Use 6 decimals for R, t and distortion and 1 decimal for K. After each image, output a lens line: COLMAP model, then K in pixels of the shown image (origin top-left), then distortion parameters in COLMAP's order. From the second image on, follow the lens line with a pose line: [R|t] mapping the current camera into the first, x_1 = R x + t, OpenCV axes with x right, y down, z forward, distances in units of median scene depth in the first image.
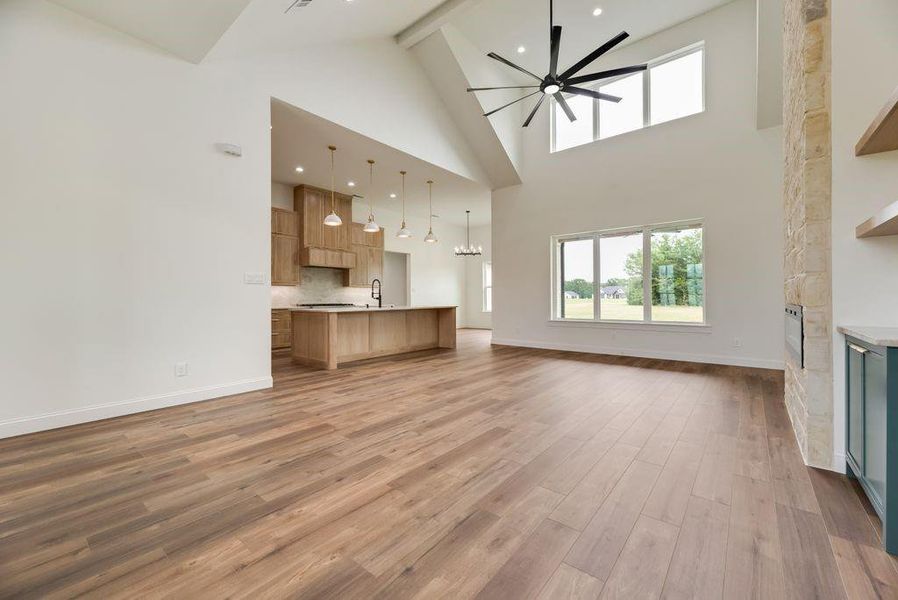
lens RADIAL K [[364.8, 0, 451.1], [0, 364.8, 299.6], [0, 0, 1]] dist [0.001468, 0.000067]
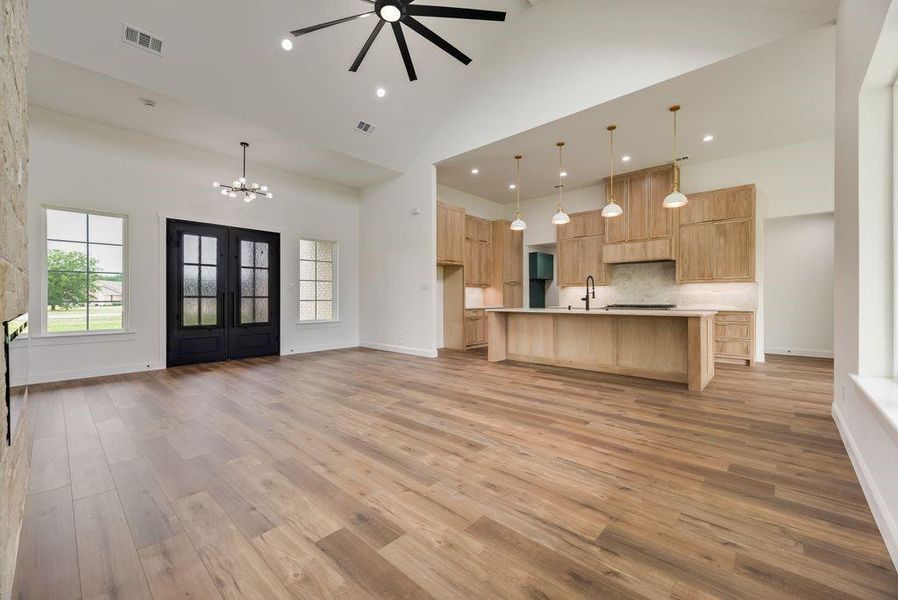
lens RADIAL K [[364.8, 0, 455.0], [0, 364.8, 298.2], [0, 0, 1]] dist [0.001468, 0.000067]
pose [[-0.053824, 0.004349, -0.998541, 1.499868], [-0.005084, 0.999976, 0.004629, -0.017466], [0.998537, 0.005326, -0.053801, 1.757118]]
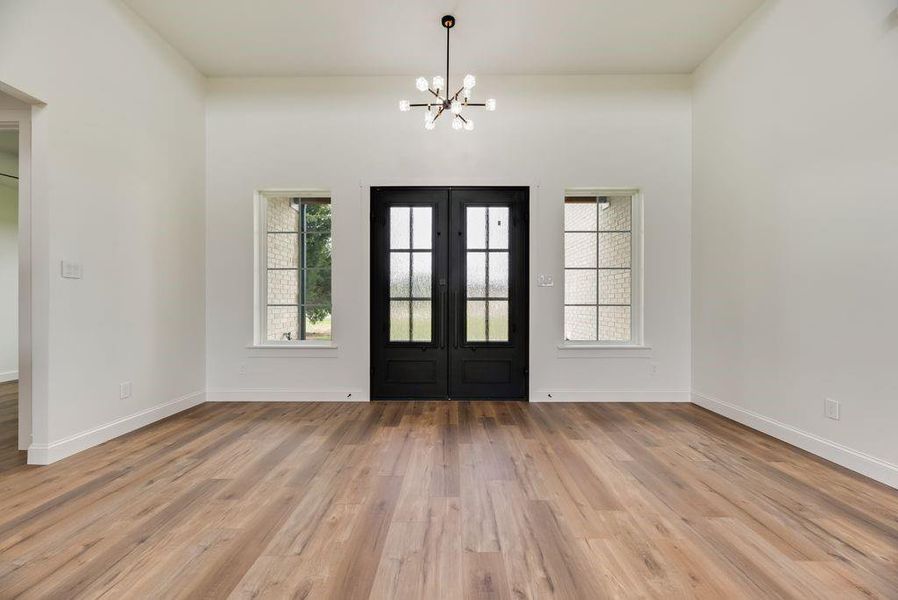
lens RADIAL K [[364.8, 0, 444.2], [0, 364.8, 303.6], [0, 0, 1]] dist [0.001468, 0.000067]
pose [[-0.788940, 0.009494, -0.614397, 0.271188], [0.001213, 0.999903, 0.013894, -0.010054], [0.614470, 0.010216, -0.788874, 1.367179]]
